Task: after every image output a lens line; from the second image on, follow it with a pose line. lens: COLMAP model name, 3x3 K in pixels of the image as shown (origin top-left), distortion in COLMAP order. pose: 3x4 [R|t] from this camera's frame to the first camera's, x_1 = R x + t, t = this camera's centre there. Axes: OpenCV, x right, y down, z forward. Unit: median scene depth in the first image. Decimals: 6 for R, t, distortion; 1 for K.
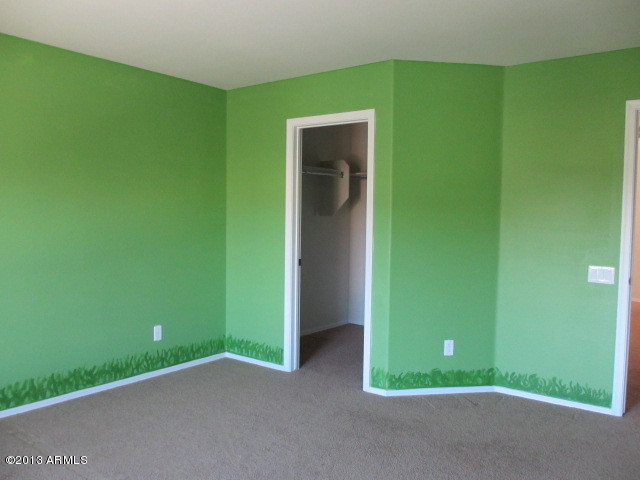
lens RADIAL K [[532.0, 0, 320.0], [0, 532.0, 240.0], [0, 0, 1]] dist [-0.072704, 0.038355]
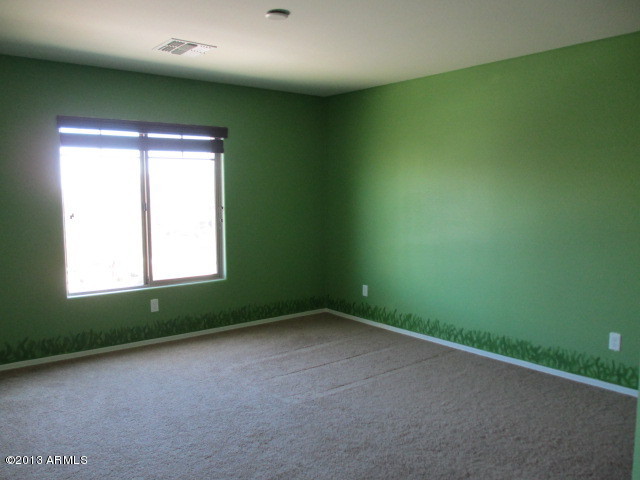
lens RADIAL K [[532.0, 0, 320.0], [0, 532.0, 240.0], [0, 0, 1]] dist [-0.072704, 0.038355]
pose [[-0.247323, 0.078009, -0.965788, 0.687957], [-0.044279, 0.994802, 0.091692, -0.049430], [0.967921, 0.065442, -0.242583, 0.815595]]
